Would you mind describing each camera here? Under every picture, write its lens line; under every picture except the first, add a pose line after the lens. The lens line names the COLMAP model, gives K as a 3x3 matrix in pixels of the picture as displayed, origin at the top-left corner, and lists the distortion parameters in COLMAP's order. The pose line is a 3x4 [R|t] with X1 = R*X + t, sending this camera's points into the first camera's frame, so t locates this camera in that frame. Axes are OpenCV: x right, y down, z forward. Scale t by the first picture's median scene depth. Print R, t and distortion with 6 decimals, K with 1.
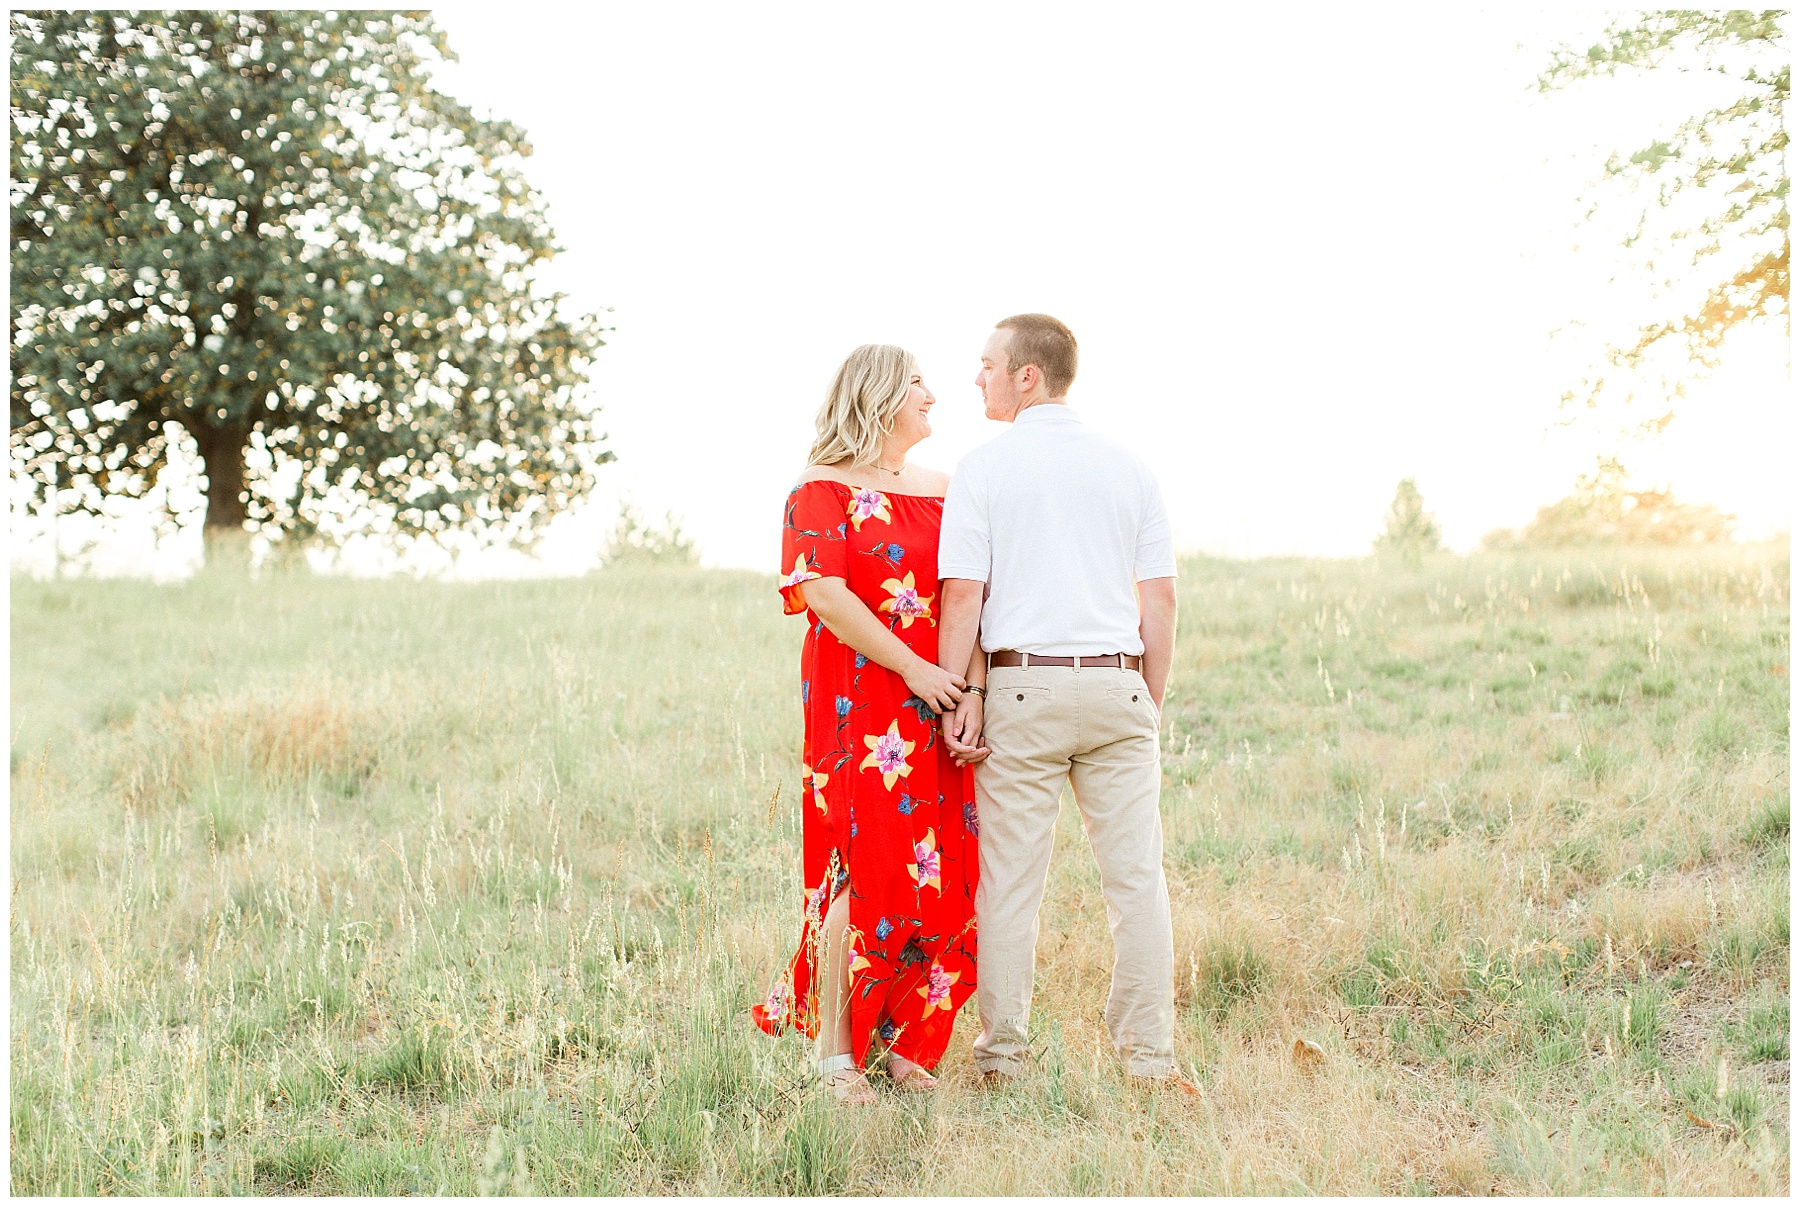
lens RADIAL K [[2601.7, 0, 870.9], [0, 2601.7, 581.8], [0, 0, 1]] dist [0.072770, 0.000000]
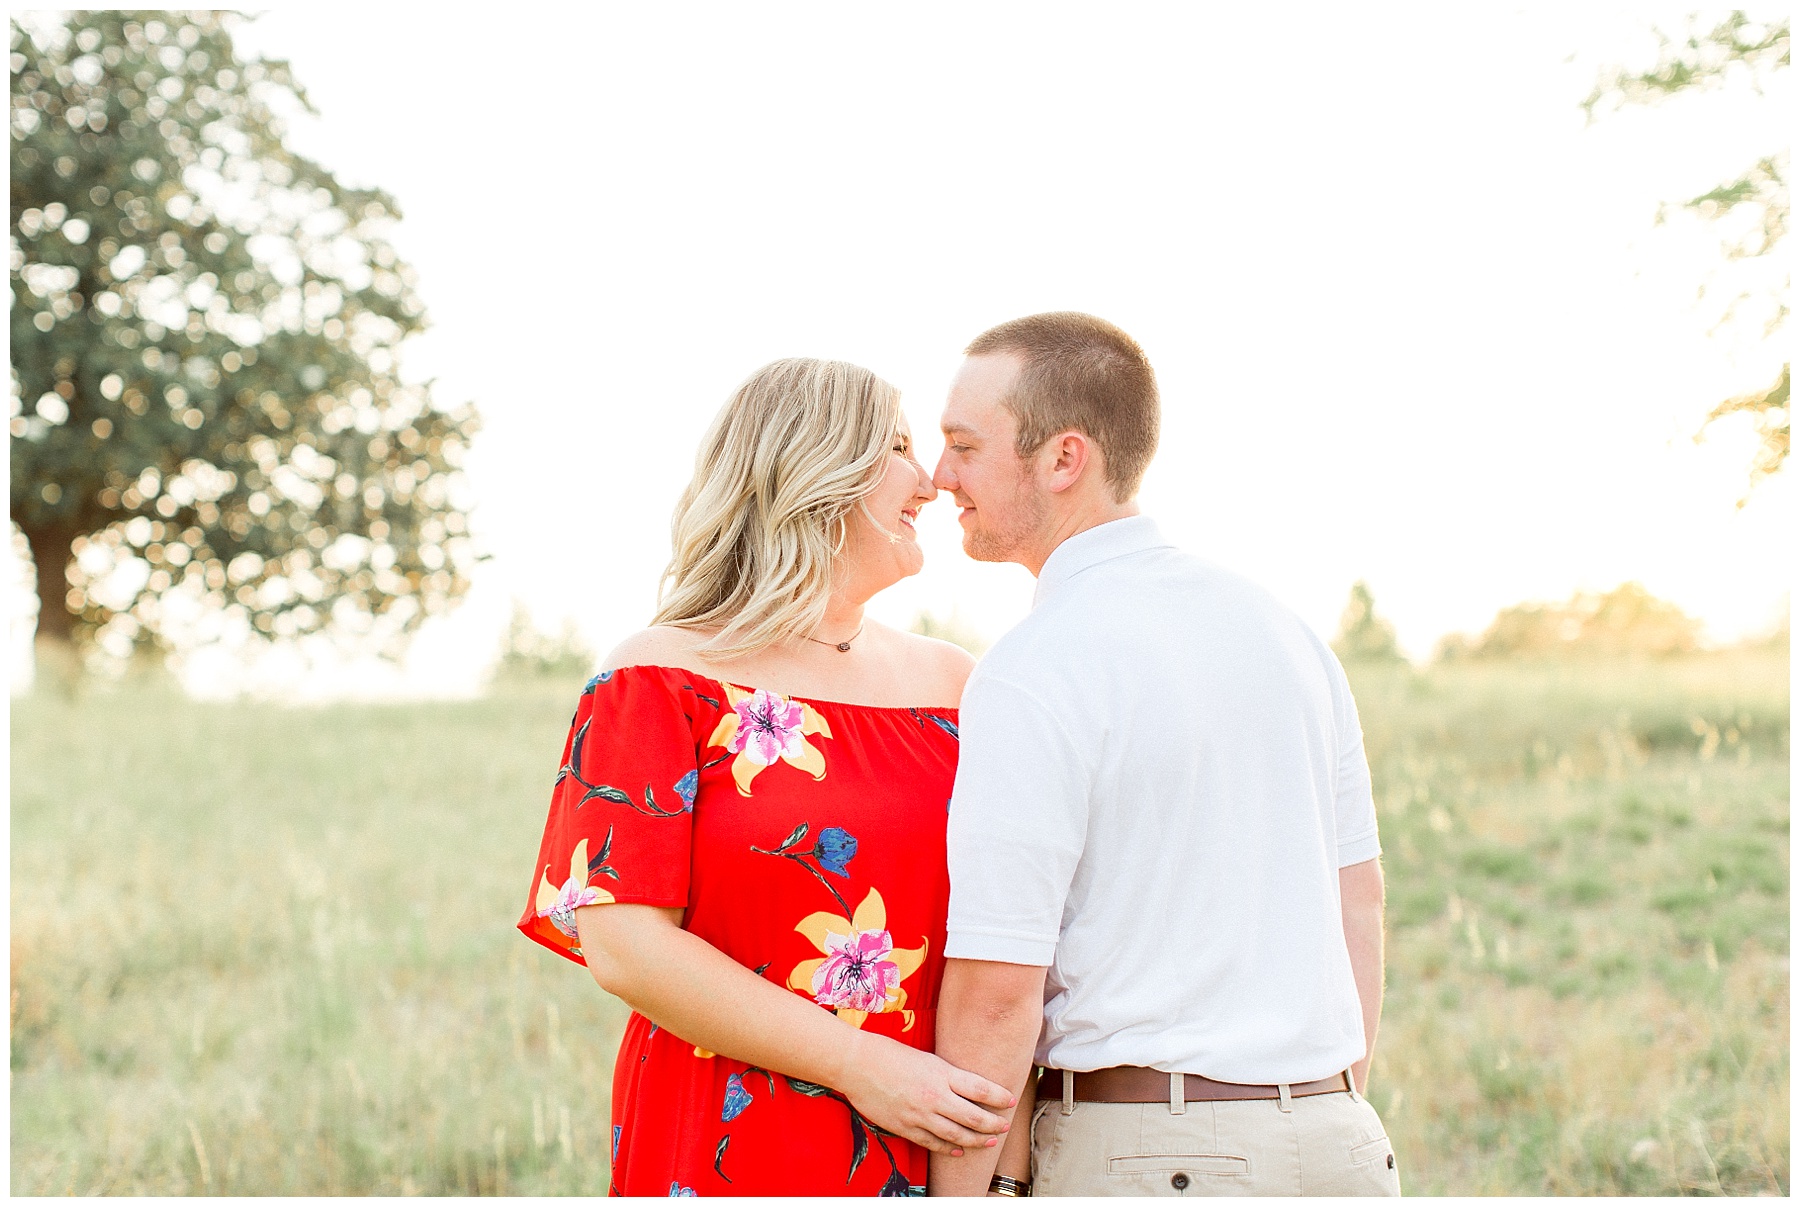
lens RADIAL K [[2601.7, 0, 894.2], [0, 2601.7, 594.8], [0, 0, 1]] dist [0.072770, 0.000000]
pose [[0.999058, -0.001064, 0.043383, 0.000348], [0.002404, 0.999521, -0.030856, -0.006433], [-0.043330, 0.030931, 0.998582, 0.094489]]
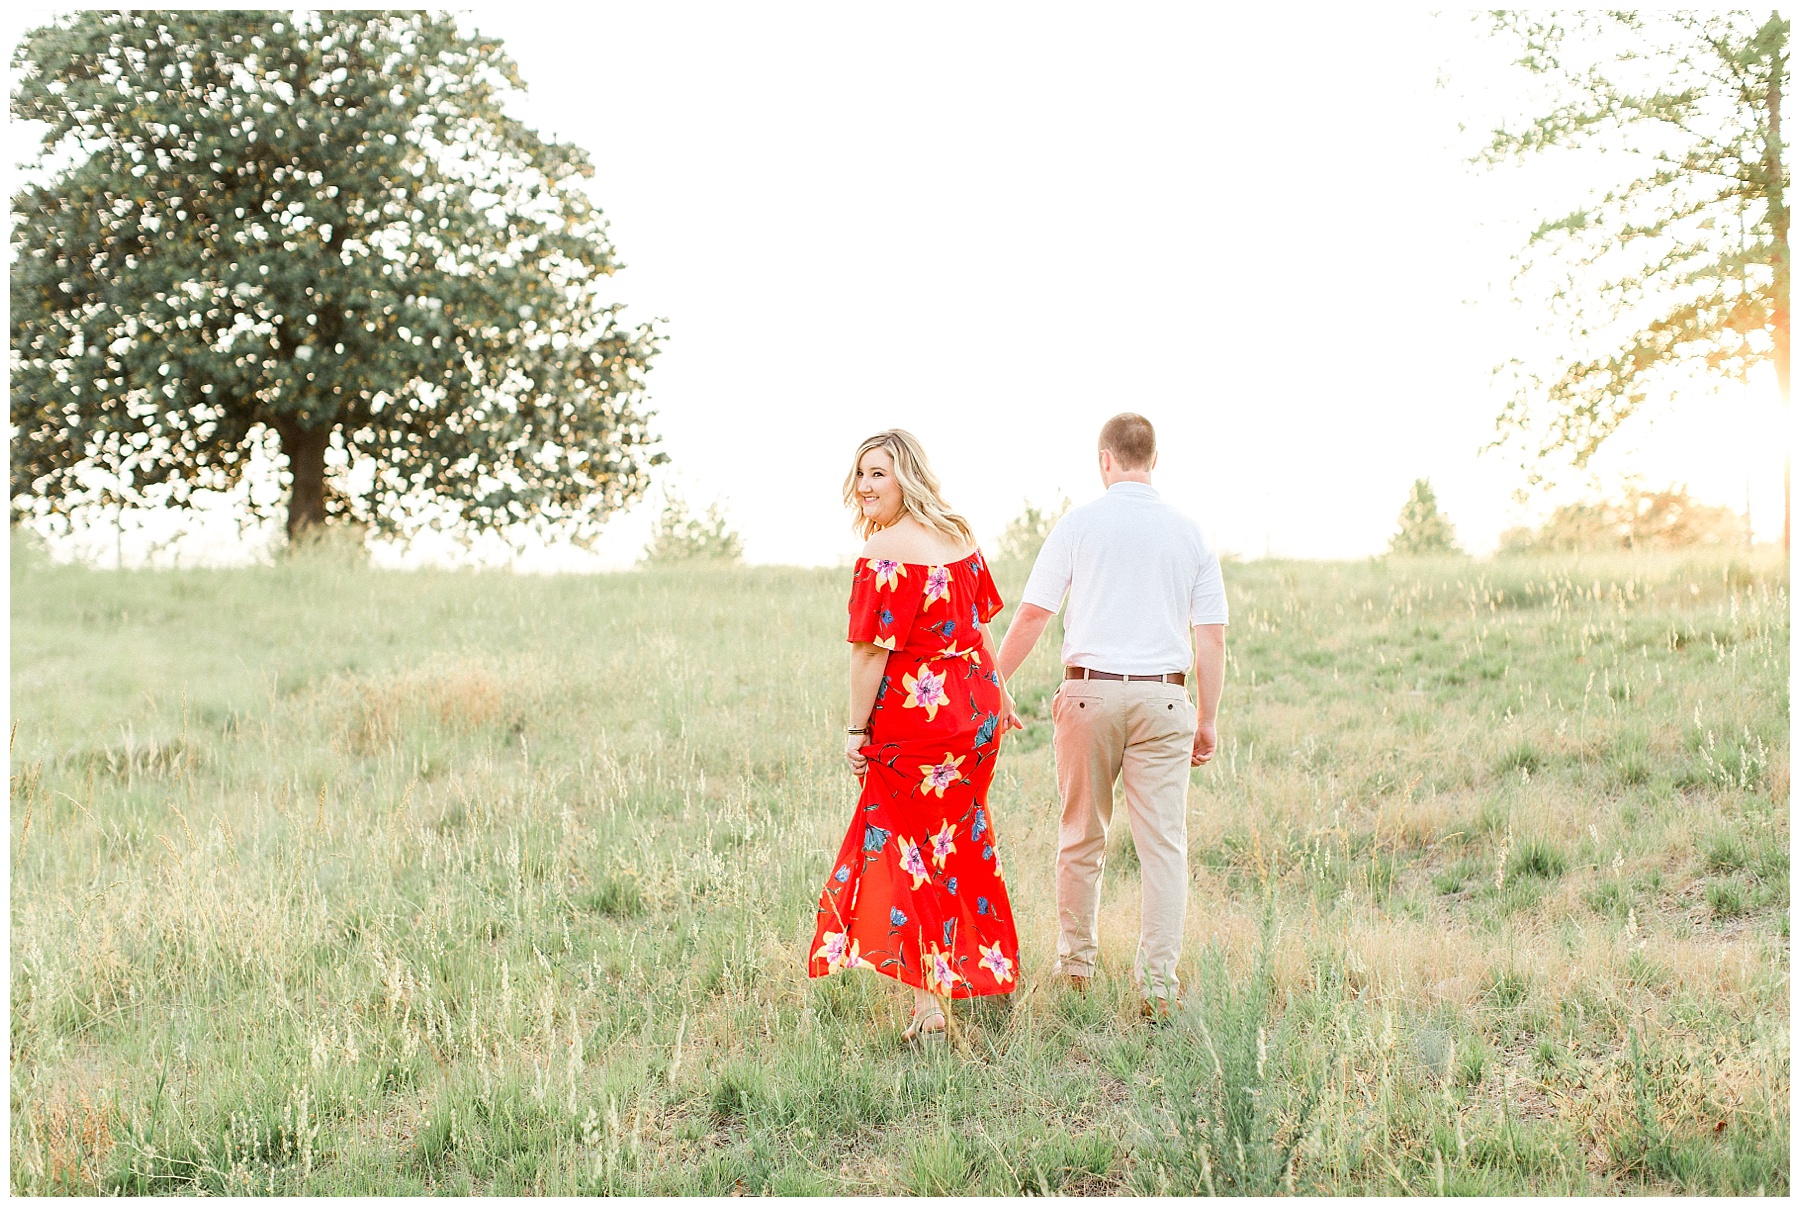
lens RADIAL K [[2601.7, 0, 891.9], [0, 2601.7, 576.9], [0, 0, 1]] dist [0.072770, 0.000000]
pose [[0.999944, 0.009267, -0.005016, -0.000018], [-0.009257, 0.999955, 0.001946, -0.001916], [0.005034, -0.001899, 0.999986, -0.077498]]
